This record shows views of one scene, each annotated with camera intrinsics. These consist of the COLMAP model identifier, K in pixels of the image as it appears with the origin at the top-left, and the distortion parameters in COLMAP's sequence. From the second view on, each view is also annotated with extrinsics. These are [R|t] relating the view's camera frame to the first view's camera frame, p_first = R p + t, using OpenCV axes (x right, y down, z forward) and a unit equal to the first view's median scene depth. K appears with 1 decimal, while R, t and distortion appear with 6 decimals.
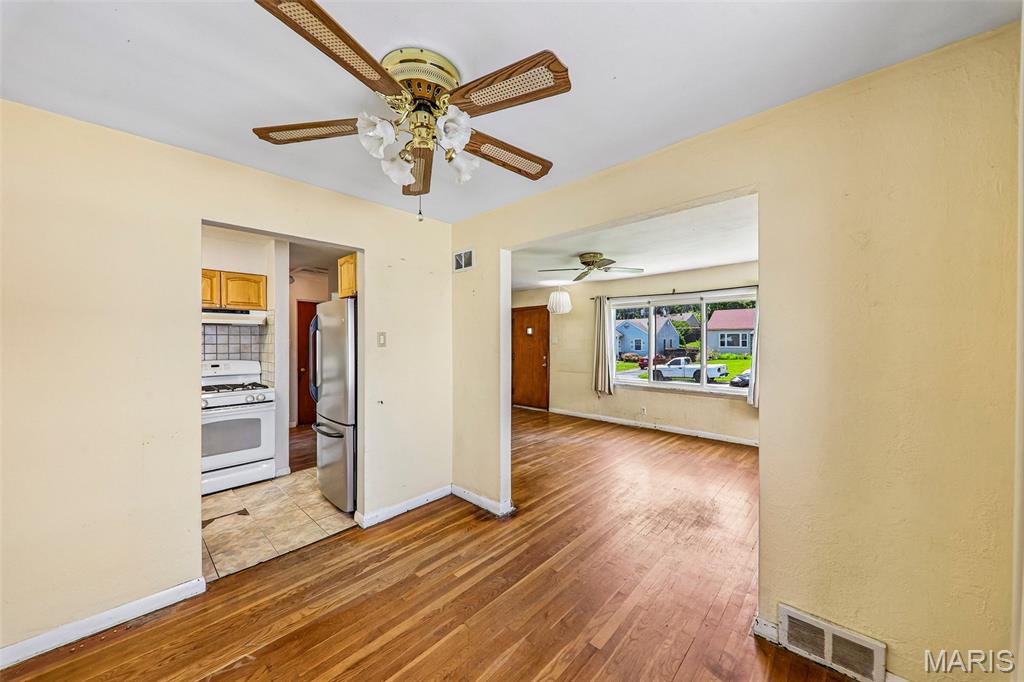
lens RADIAL K [[359.6, 0, 518.5], [0, 359.6, 341.6], [0, 0, 1]] dist [0.001543, -0.000409]
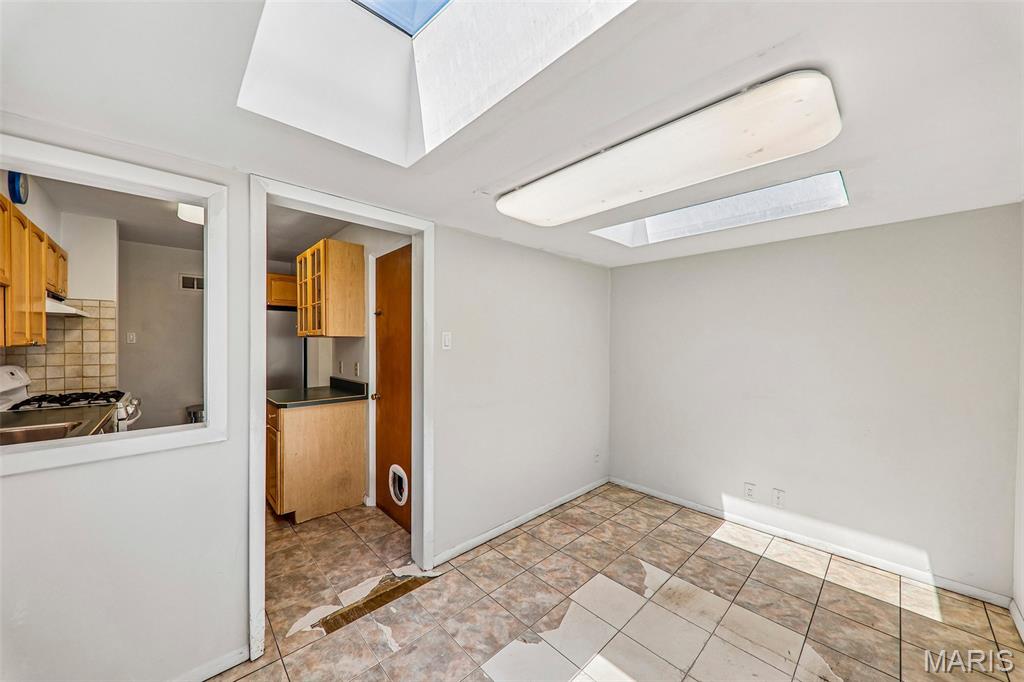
lens RADIAL K [[363.8, 0, 500.7], [0, 363.8, 345.3], [0, 0, 1]] dist [0.006447, -0.000180]
pose [[0.088300, -0.003369, 0.996088, -1.570900], [0.000365, 0.999994, 0.003350, 0.012626], [-0.996094, 0.000068, 0.088300, 0.026340]]
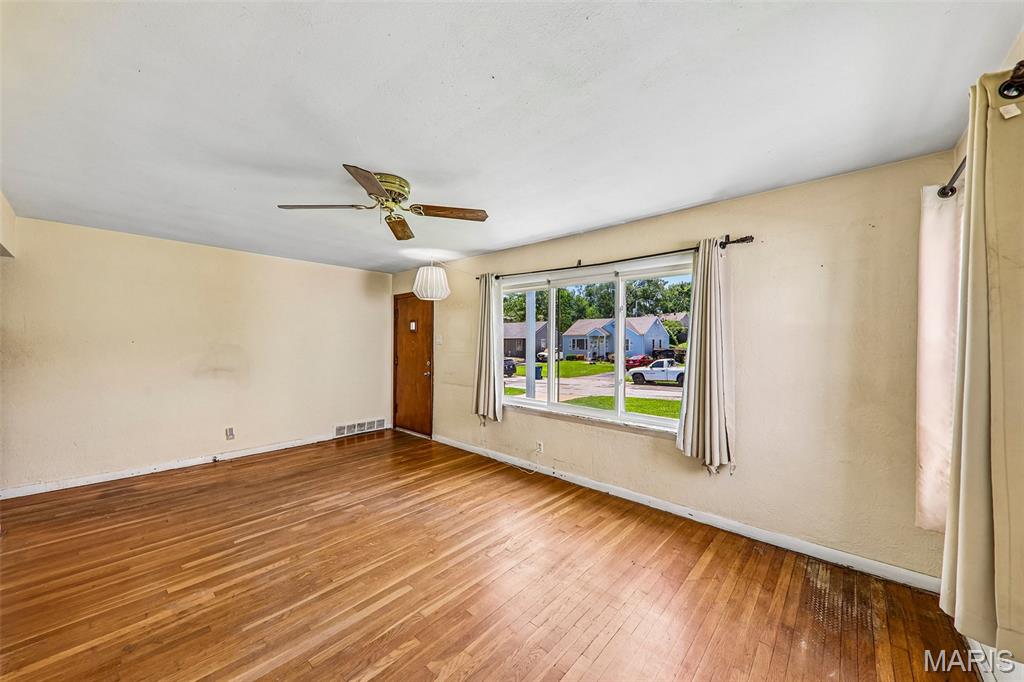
lens RADIAL K [[366.3, 0, 529.7], [0, 366.3, 339.3], [0, 0, 1]] dist [0.000292, -0.000541]
pose [[0.999186, 0.005686, 0.039938, 0.508247], [-0.005501, 0.999974, -0.004723, -0.001335], [-0.039964, 0.004500, 0.999191, 0.560276]]
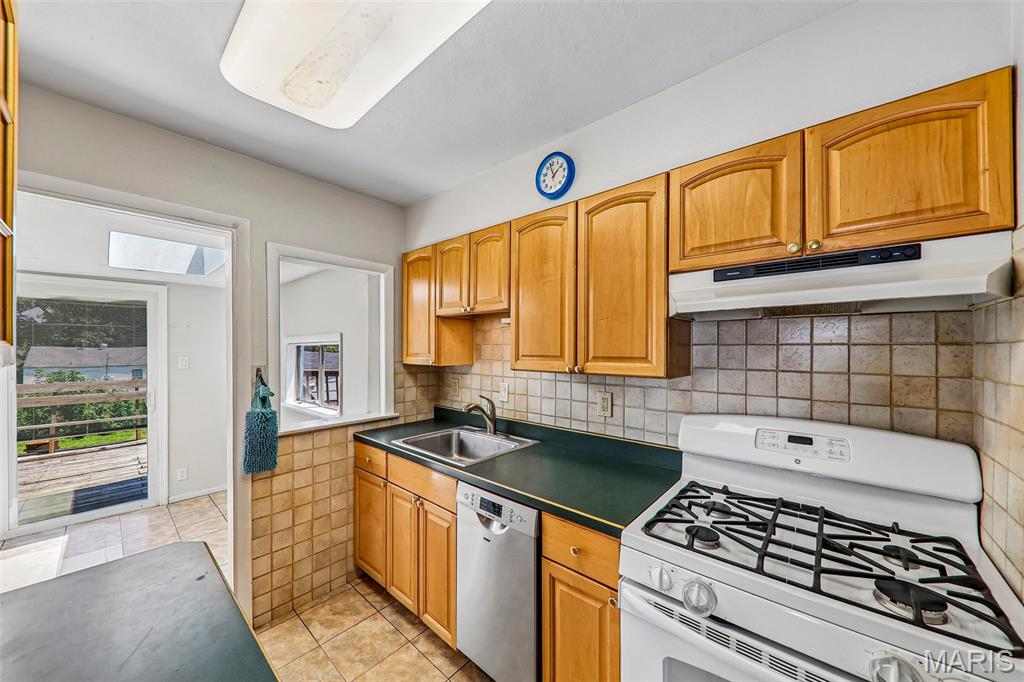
lens RADIAL K [[361.9, 0, 515.8], [0, 361.9, 347.5], [0, 0, 1]] dist [-0.002222, -0.000334]
pose [[0.023447, 0.003428, -0.999719, -0.564510], [-0.002148, 0.999992, 0.003379, -0.018378], [0.999723, 0.002068, 0.023454, 0.797776]]
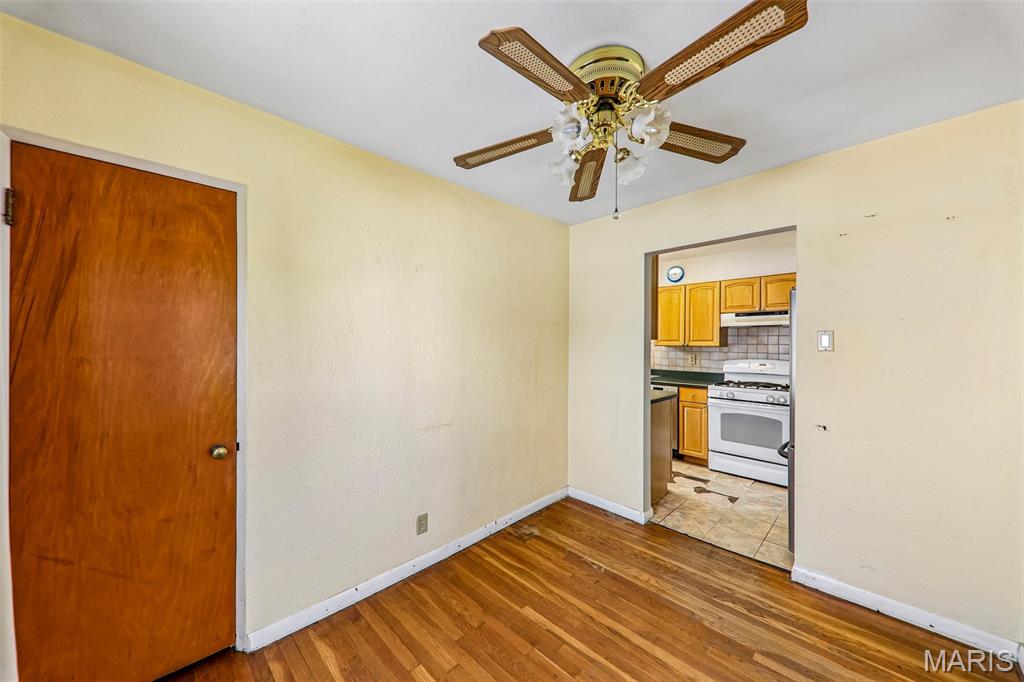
lens RADIAL K [[362.6, 0, 512.0], [0, 362.6, 341.0], [0, 0, 1]] dist [0.000970, -0.000079]
pose [[-0.054232, 0.001753, -0.998527, 0.311289], [-0.005566, 0.999982, 0.002058, -0.001582], [0.998513, 0.005669, -0.054221, 0.335329]]
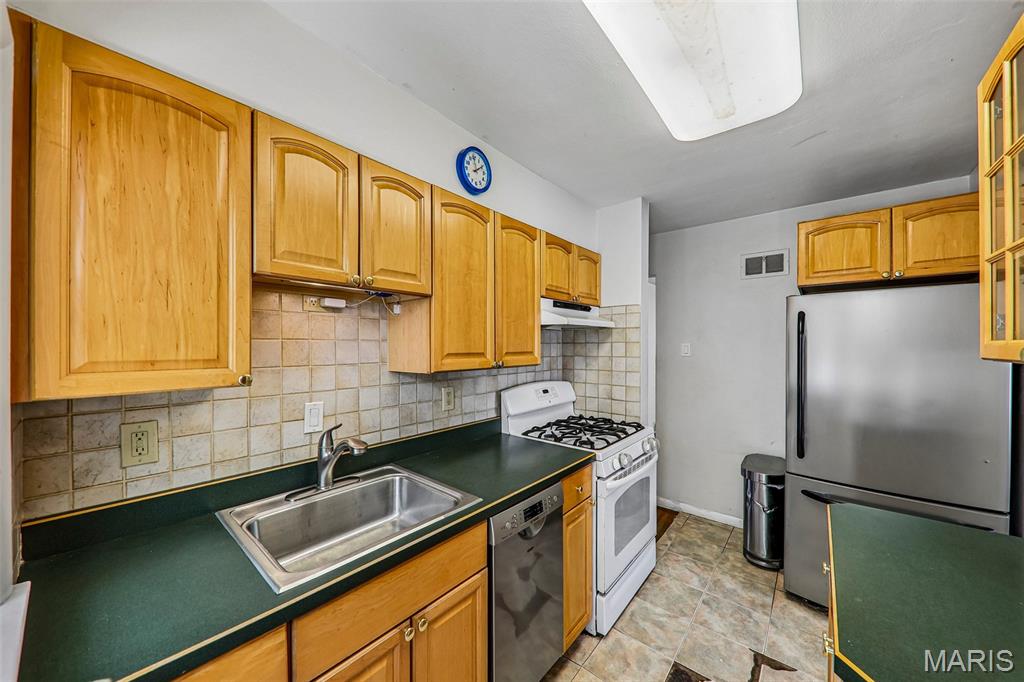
lens RADIAL K [[363.8, 0, 500.7], [0, 363.8, 345.3], [0, 0, 1]] dist [0.006447, -0.000180]
pose [[0.999661, 0.003162, 0.025836, -1.027985], [-0.003174, 0.999995, 0.000405, -0.016318], [-0.025835, -0.000487, 0.999666, 0.375657]]
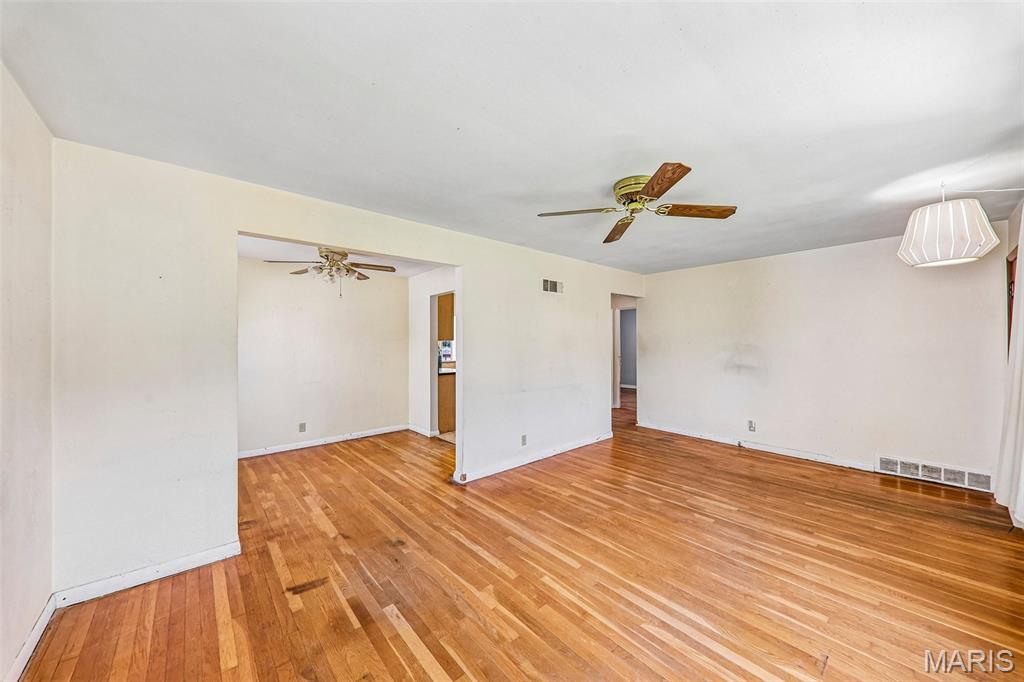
lens RADIAL K [[359.6, 0, 518.5], [0, 359.6, 341.6], [0, 0, 1]] dist [0.001543, -0.000409]
pose [[-0.096852, 0.000026, -0.995299, 0.980776], [0.002110, 0.999998, -0.000179, 0.001347], [0.995297, -0.002118, -0.096852, 1.117962]]
